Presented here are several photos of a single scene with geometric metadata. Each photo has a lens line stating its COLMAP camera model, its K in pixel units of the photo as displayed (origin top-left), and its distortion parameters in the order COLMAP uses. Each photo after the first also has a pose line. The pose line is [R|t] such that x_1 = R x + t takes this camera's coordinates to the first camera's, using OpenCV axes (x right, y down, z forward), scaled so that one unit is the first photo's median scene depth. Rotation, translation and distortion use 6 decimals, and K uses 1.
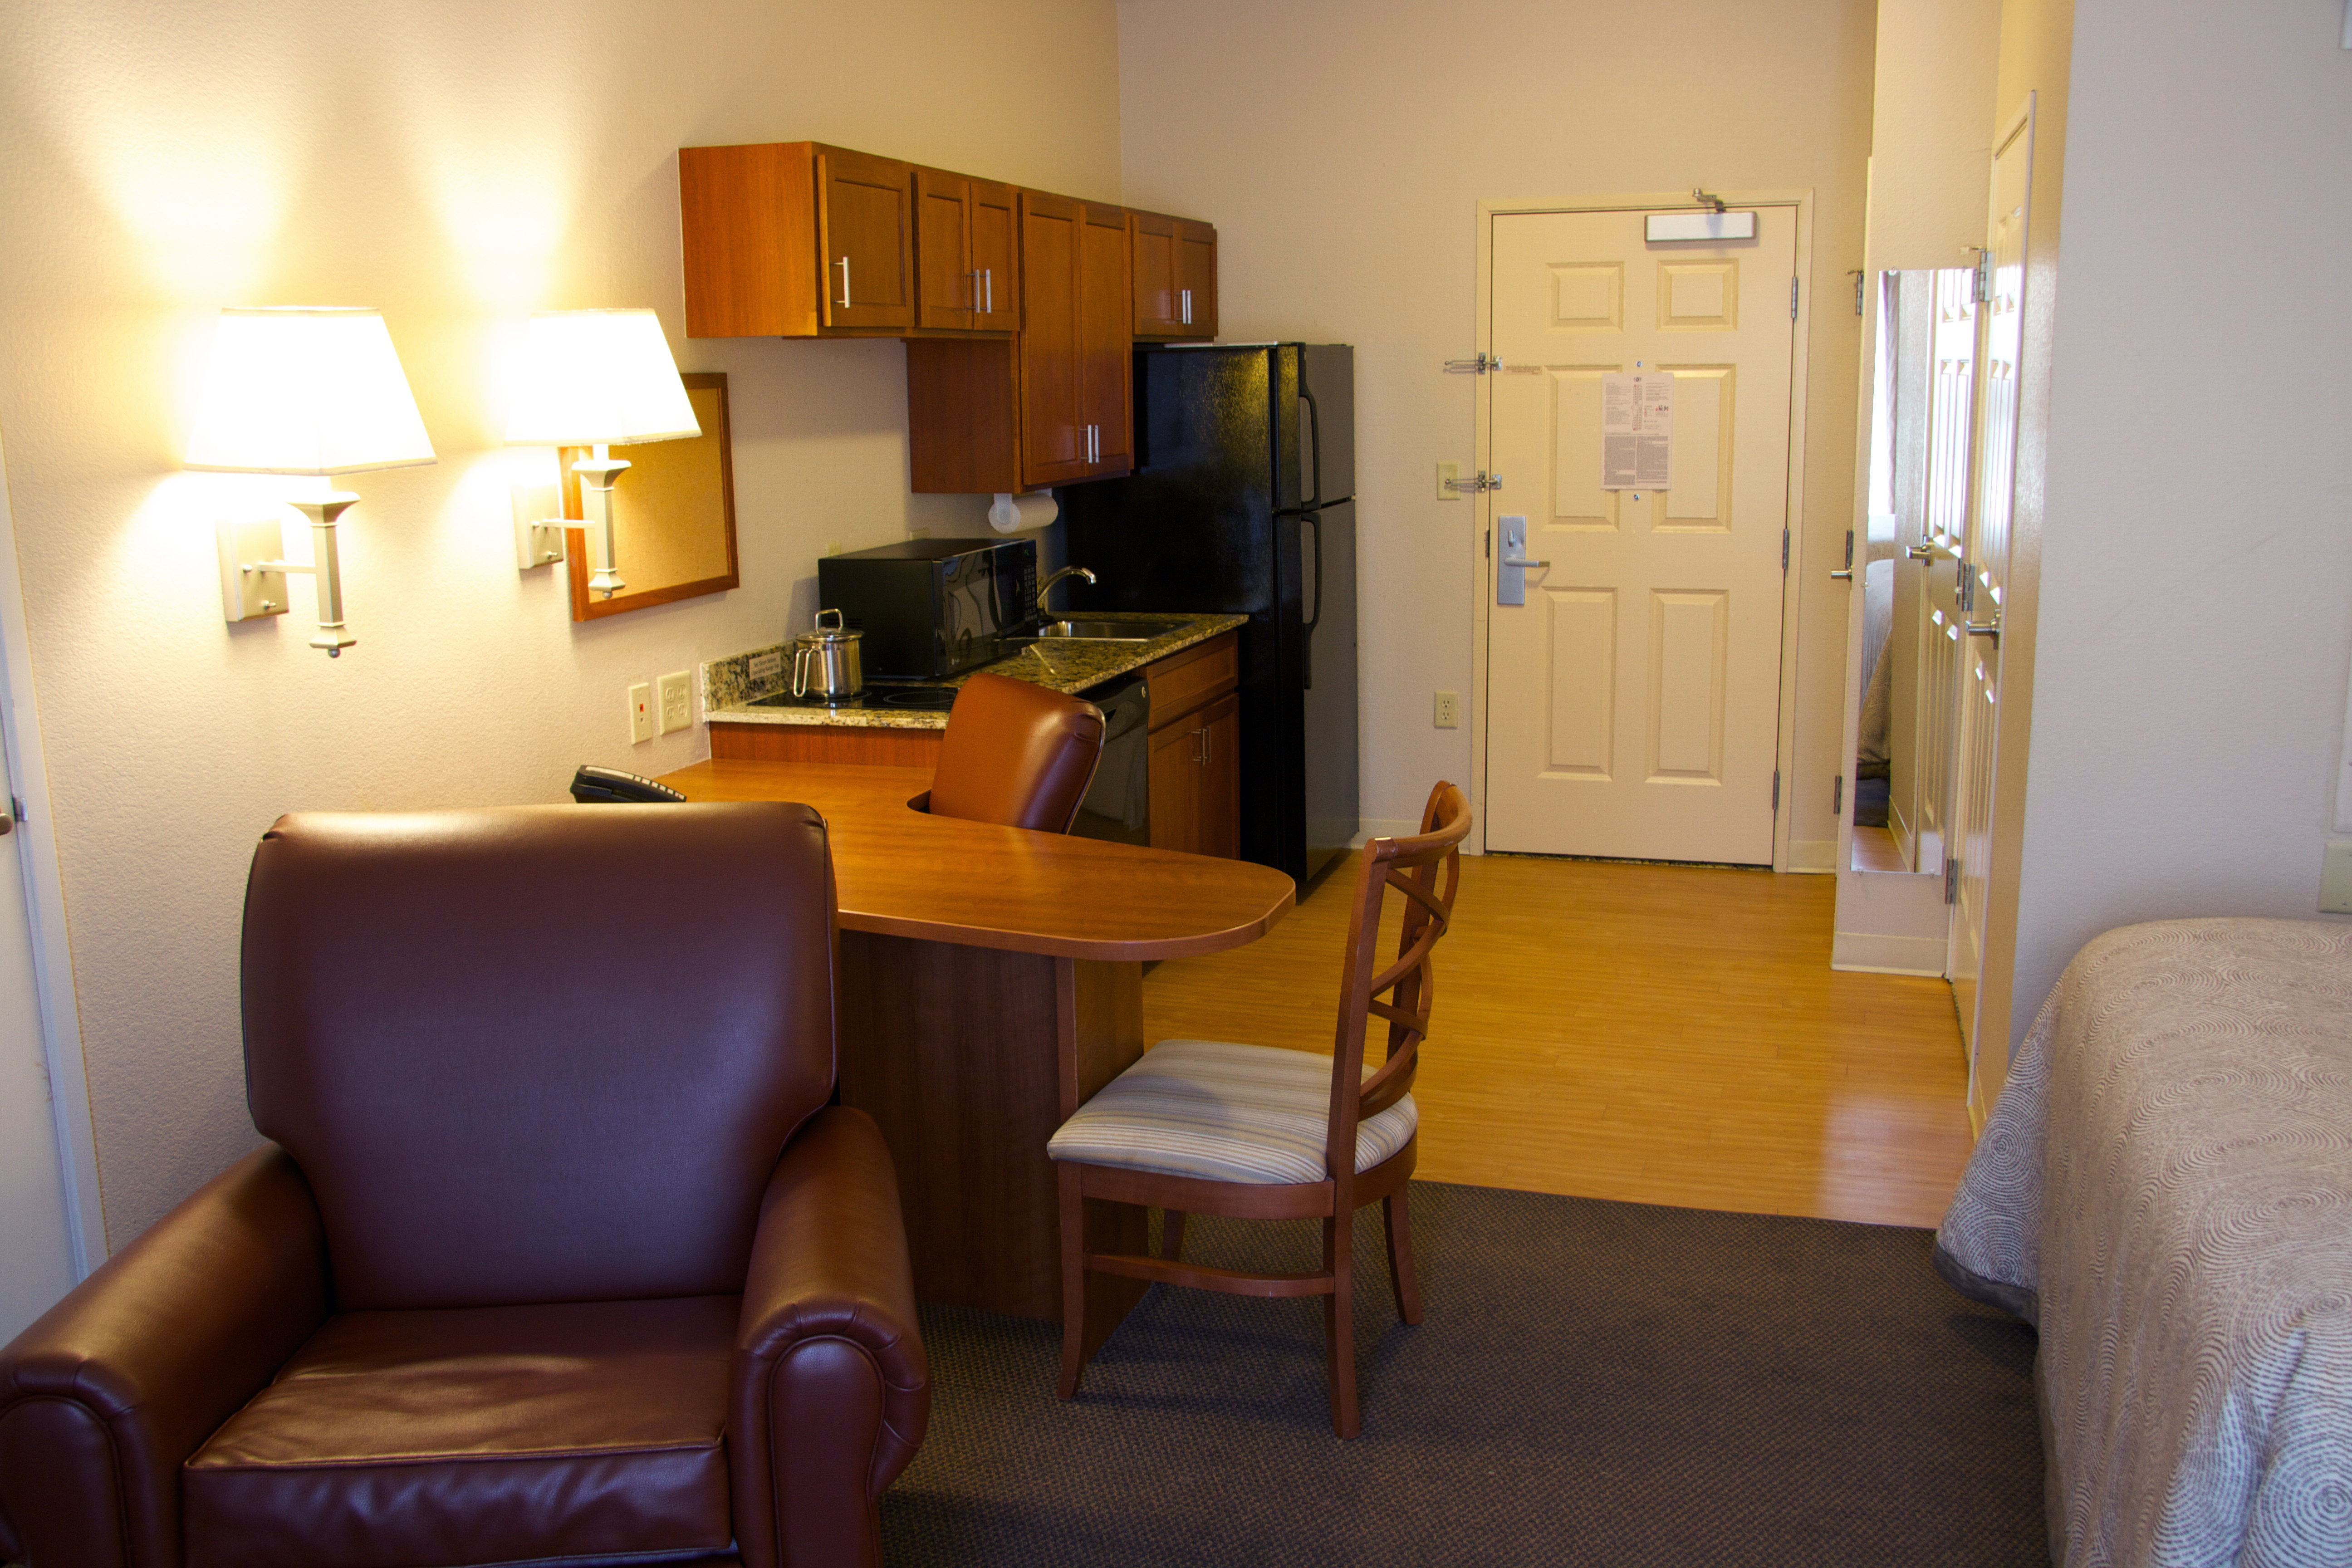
lens RADIAL K [[2087.9, 0, 1176.0], [0, 2087.9, 784.0], [0, 0, 1]] dist [-0.087785, 0.108531]
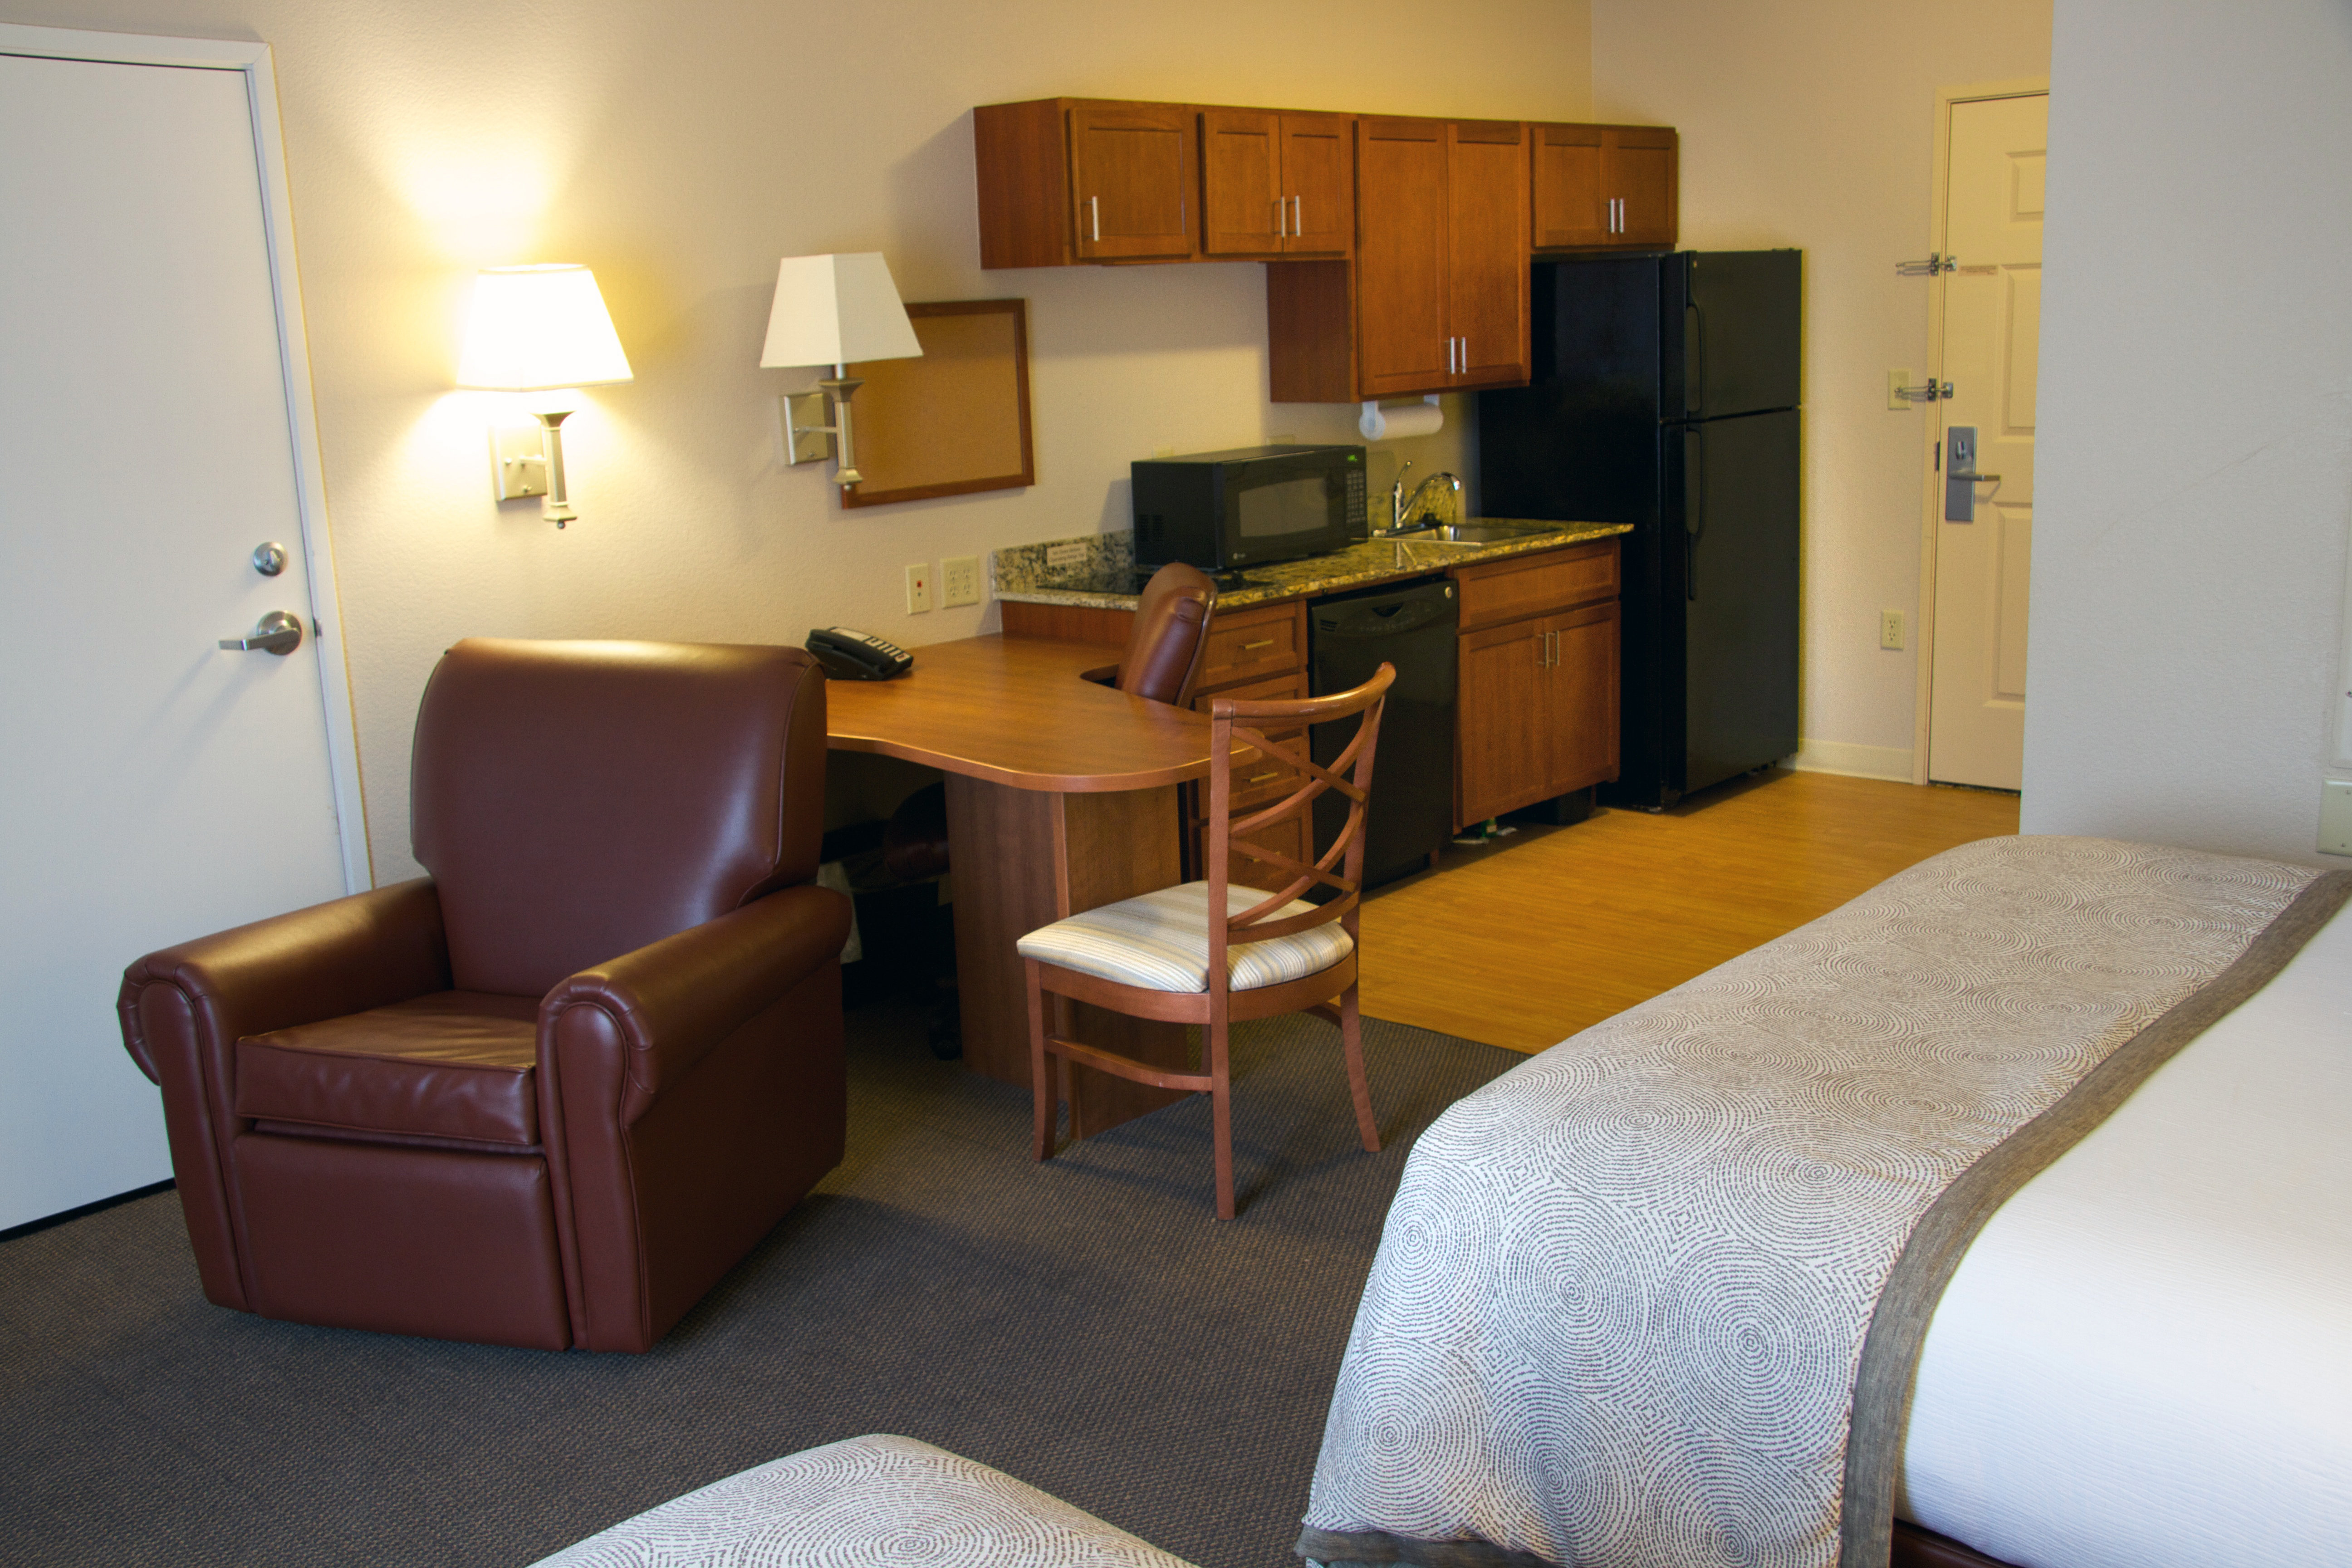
lens RADIAL K [[2252.9, 0, 1176.0], [0, 2252.9, 784.0], [0, 0, 1]] dist [-0.057413, 0.150147]
pose [[0.907972, 0.069151, -0.413285, 0.378372], [-0.055969, 0.997465, 0.043934, 0.011533], [0.415276, -0.016760, 0.909541, -0.105713]]
